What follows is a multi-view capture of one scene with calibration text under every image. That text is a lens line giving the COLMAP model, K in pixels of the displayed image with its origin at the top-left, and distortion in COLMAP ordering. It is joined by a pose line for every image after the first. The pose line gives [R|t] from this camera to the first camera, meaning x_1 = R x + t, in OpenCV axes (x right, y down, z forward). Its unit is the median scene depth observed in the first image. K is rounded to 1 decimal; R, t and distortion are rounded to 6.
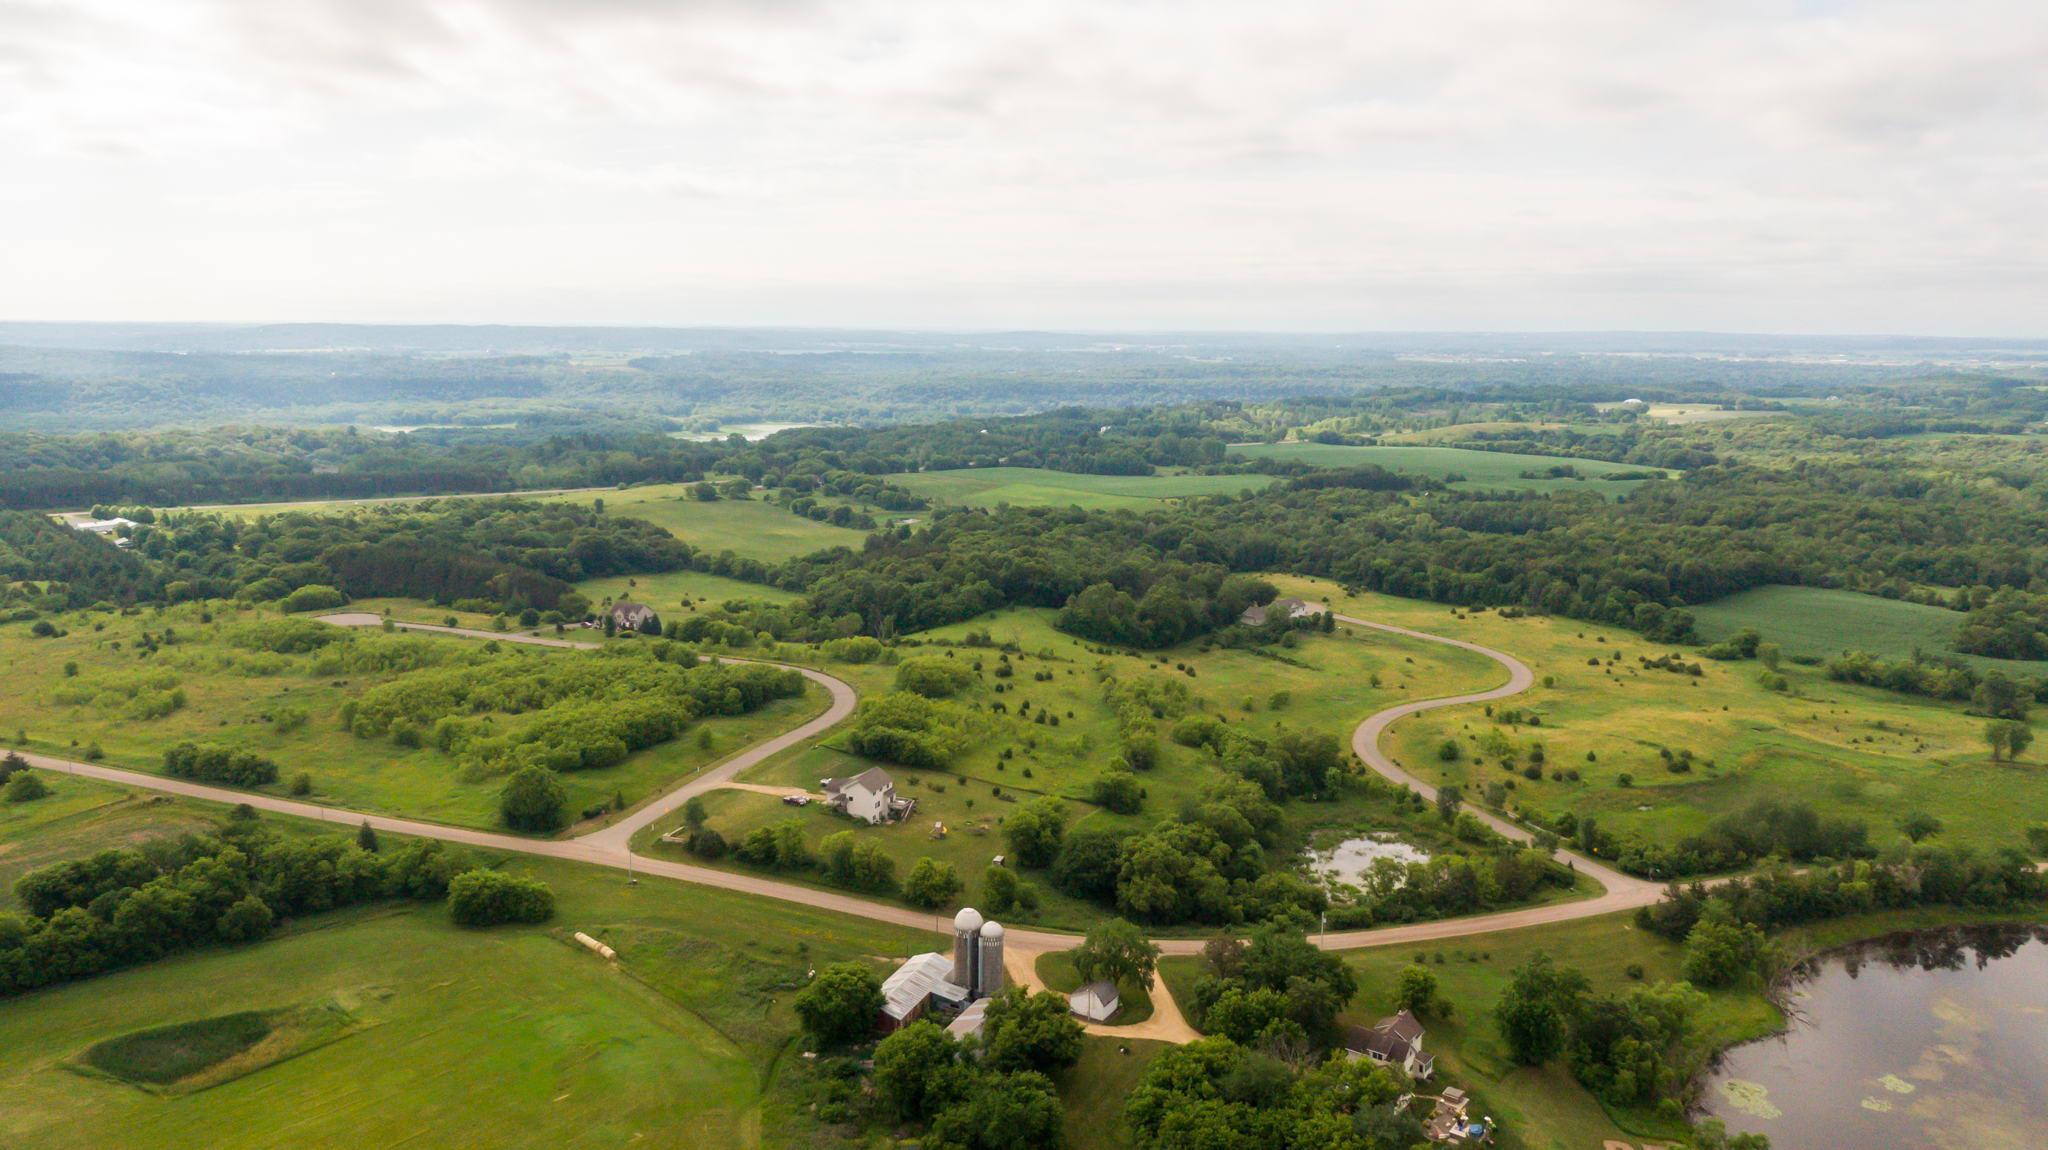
lens RADIAL K [[1471.4, 0, 1024.0], [0, 1471.4, 575.0], [0, 0, 1]] dist [0.058010, -0.095705]
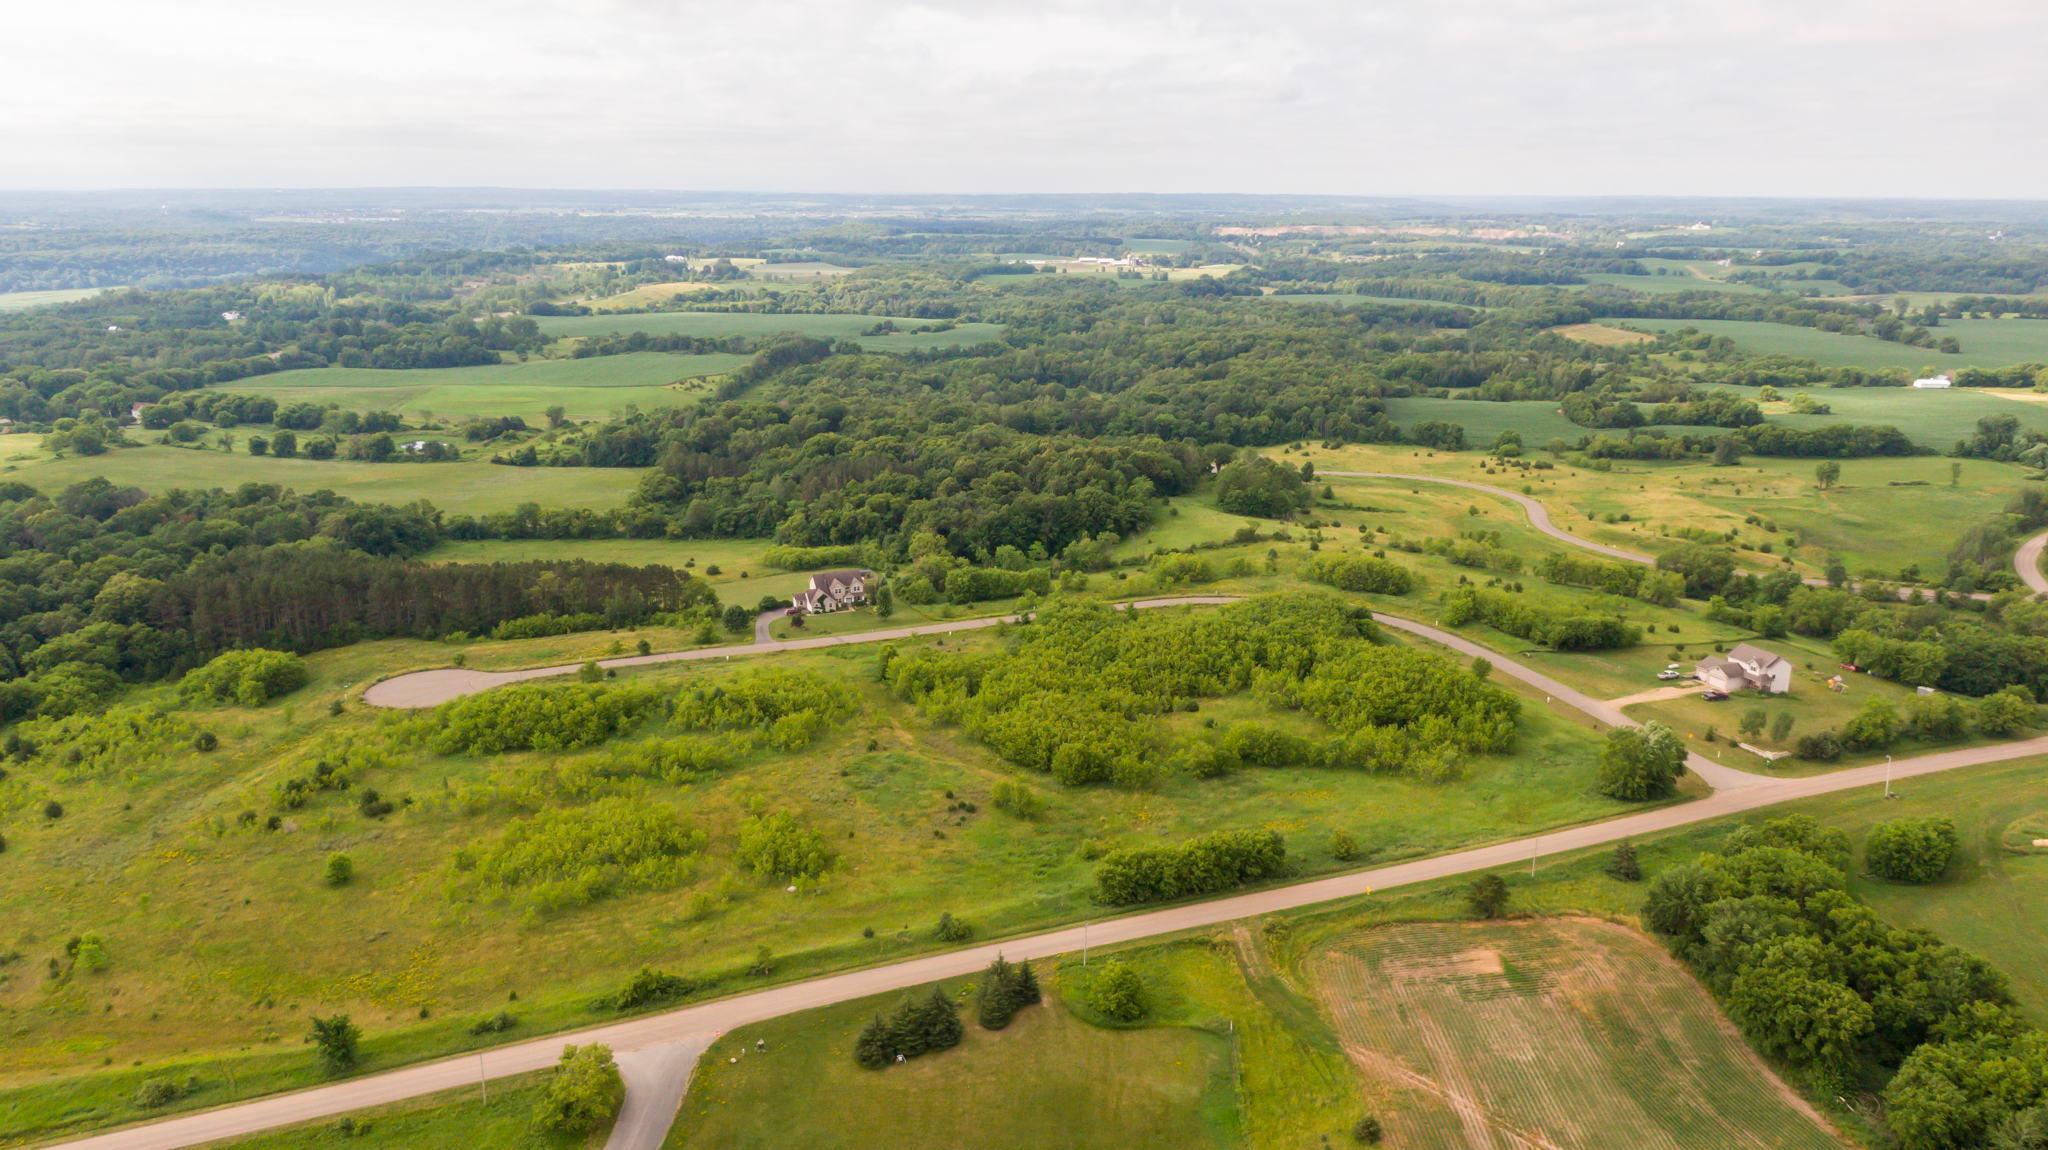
lens RADIAL K [[1471.4, 0, 1024.0], [0, 1471.4, 575.0], [0, 0, 1]] dist [0.058010, -0.095705]
pose [[0.705482, -0.186559, 0.683733, -0.712117], [0.121749, 0.982293, 0.142400, -0.075097], [-0.698192, -0.017217, 0.715703, 0.393606]]
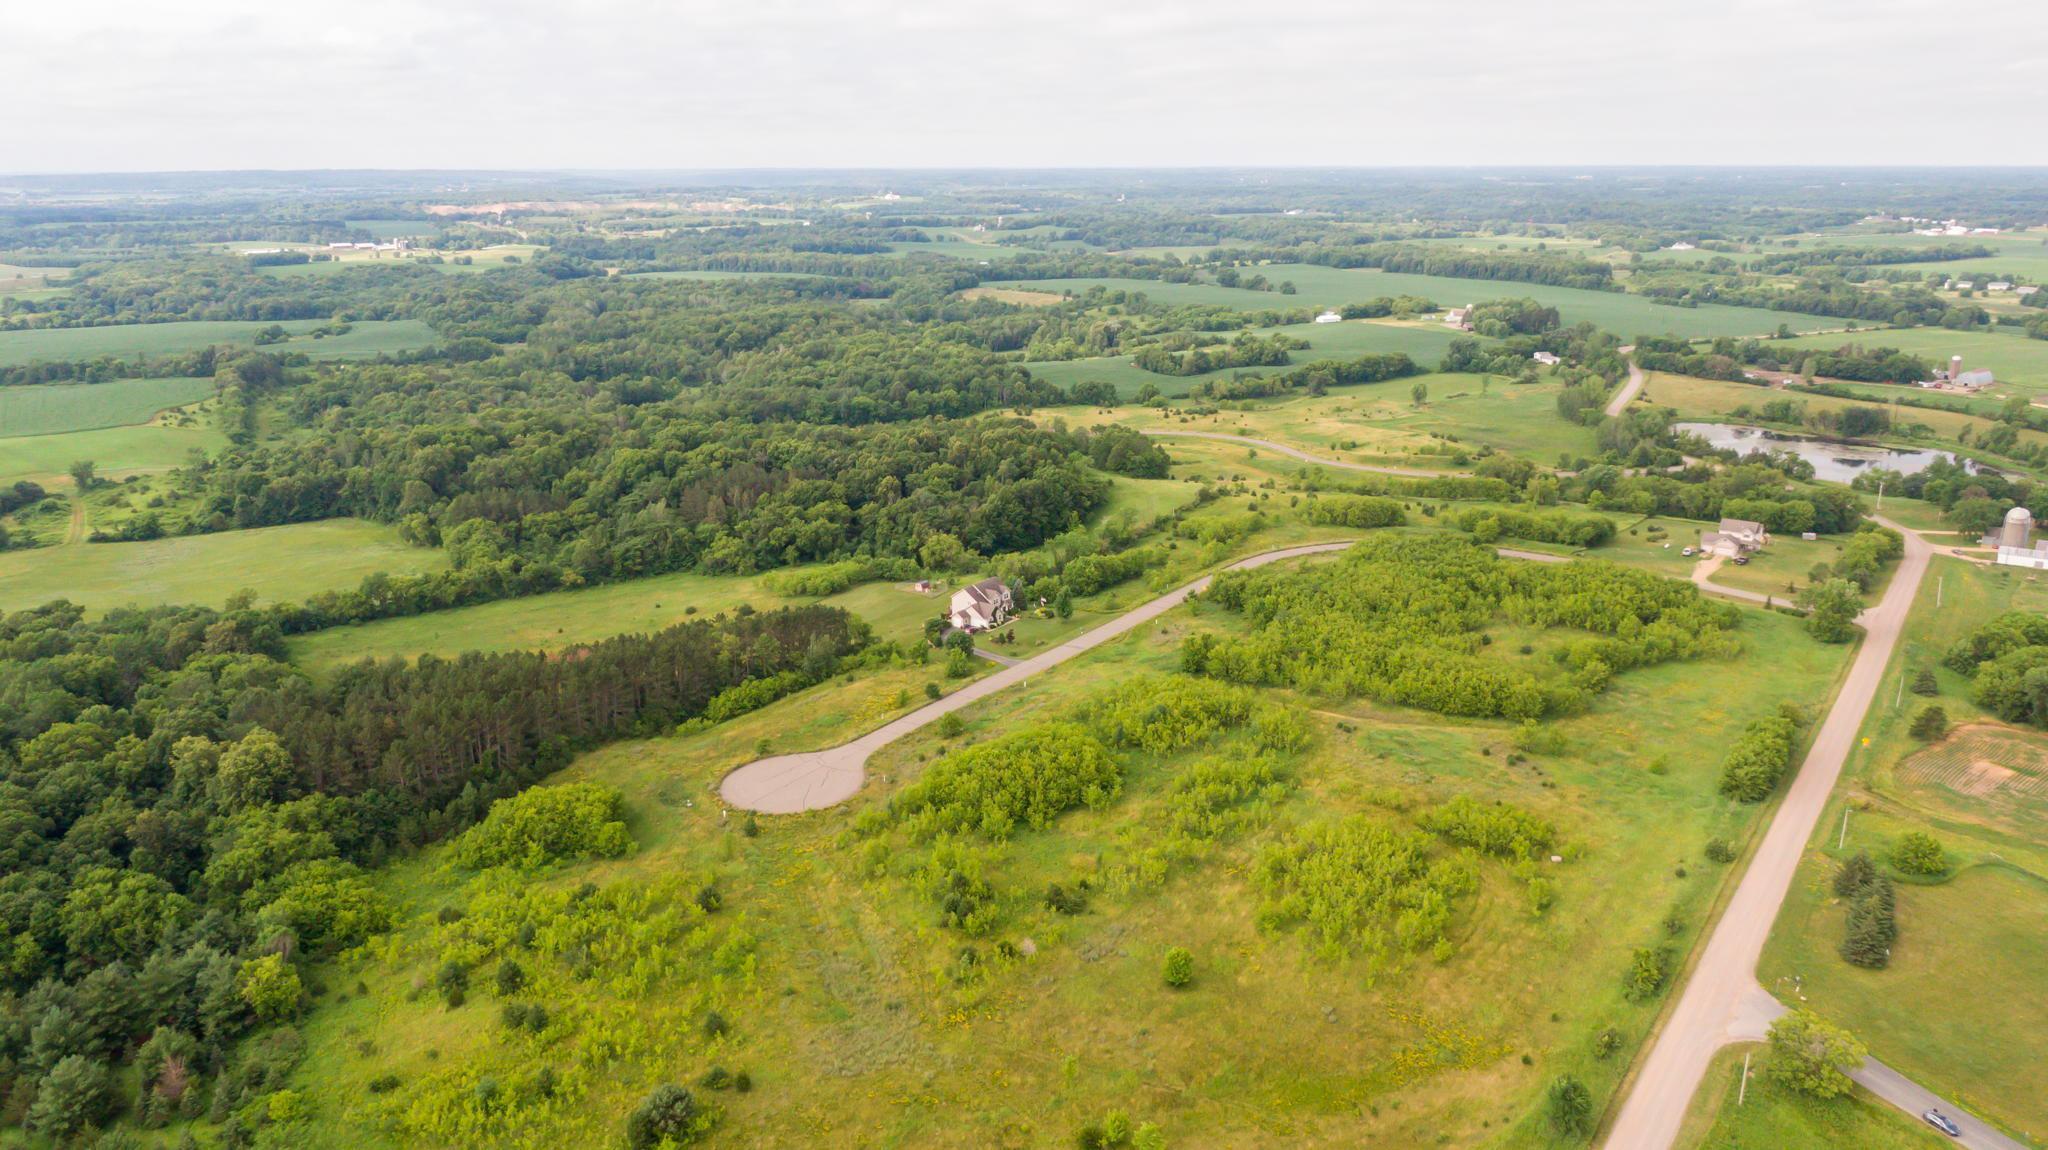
lens RADIAL K [[1471.4, 0, 1024.0], [0, 1471.4, 575.0], [0, 0, 1]] dist [0.058010, -0.095705]
pose [[0.219291, -0.274610, 0.936216, -0.916994], [0.172486, 0.955370, 0.239827, -0.149415], [-0.960292, 0.108893, 0.256870, 0.798350]]
